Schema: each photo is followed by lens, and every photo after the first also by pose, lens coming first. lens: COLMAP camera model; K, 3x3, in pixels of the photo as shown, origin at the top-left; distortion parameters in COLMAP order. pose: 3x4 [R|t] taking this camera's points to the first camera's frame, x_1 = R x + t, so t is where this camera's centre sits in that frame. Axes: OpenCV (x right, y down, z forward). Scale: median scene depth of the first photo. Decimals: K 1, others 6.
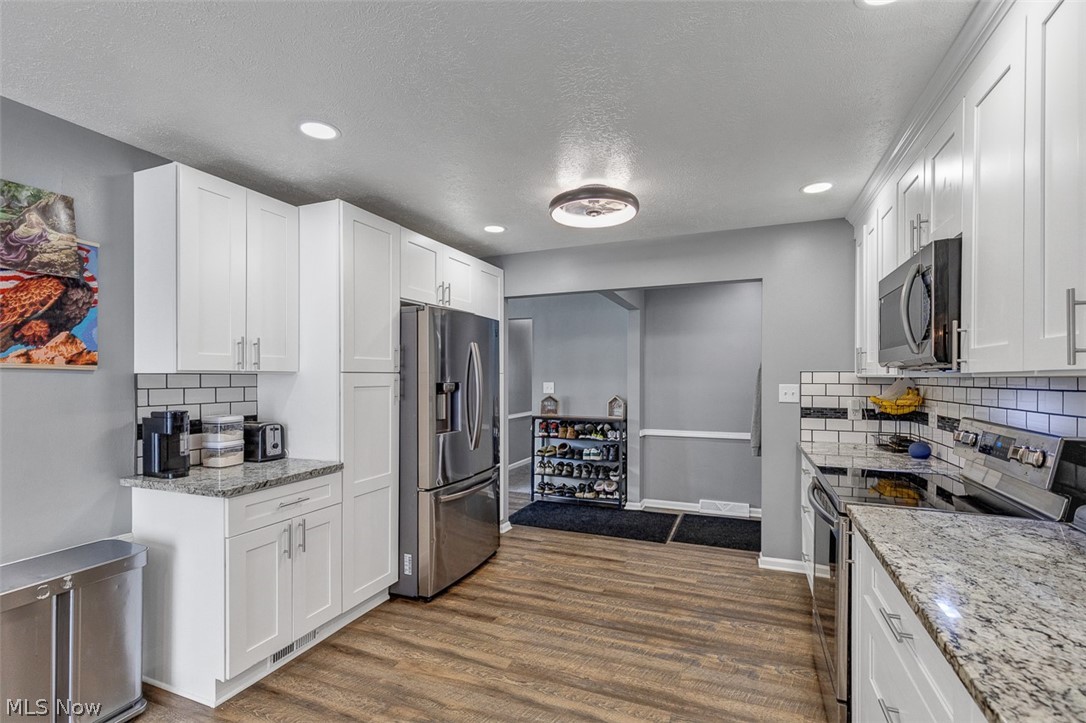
lens RADIAL K [[495.8, 0, 542.2], [0, 495.8, 378.5], [0, 0, 1]] dist [0.002513, 0.000040]
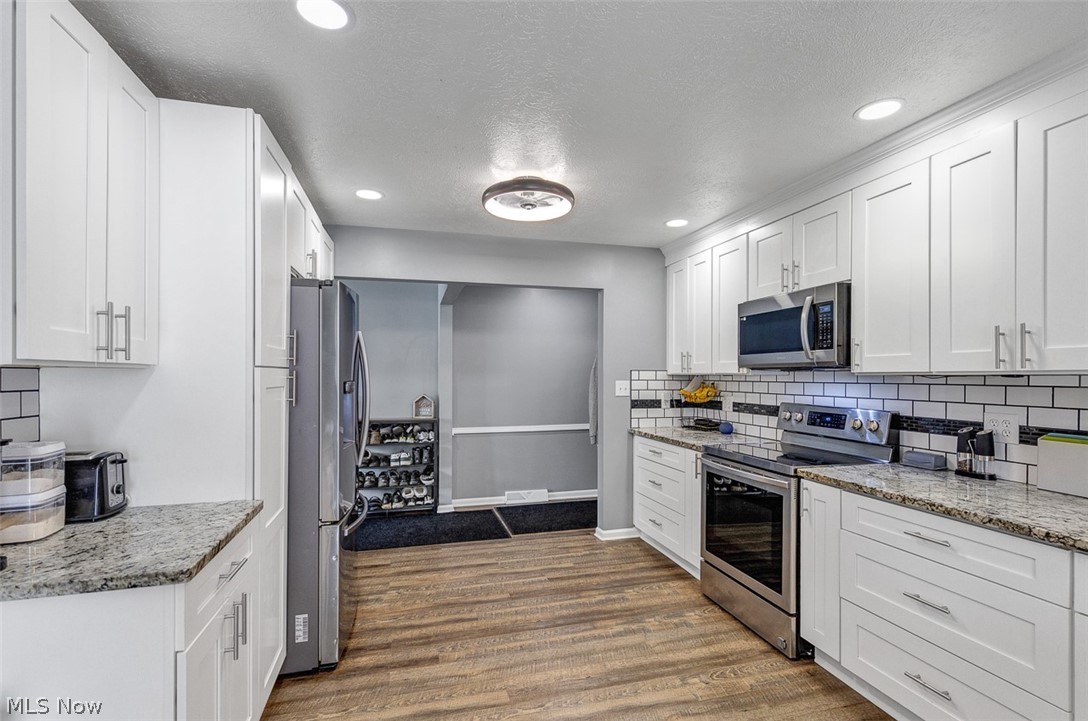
lens RADIAL K [[502.0, 0, 542.5], [0, 502.0, 374.5], [0, 0, 1]] dist [0.002172, -0.000106]
pose [[0.791675, 0.001686, 0.610940, -0.372779], [0.000559, 0.999994, -0.003484, 0.000338], [-0.610942, 0.003100, 0.791669, 0.159820]]
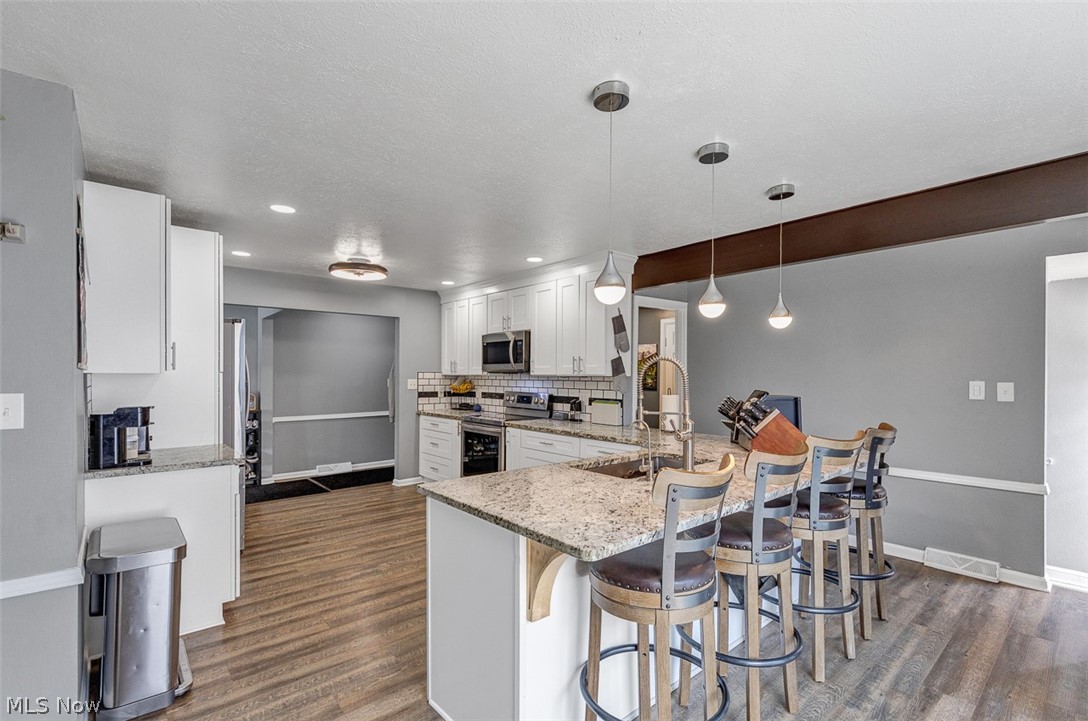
lens RADIAL K [[491.6, 0, 544.3], [0, 491.6, 376.9], [0, 0, 1]] dist [0.001041, -0.000017]
pose [[0.450181, -0.002924, 0.892933, -0.827741], [-0.000880, 0.999993, 0.003719, -0.003993], [-0.892937, -0.002460, 0.450175, -0.205757]]
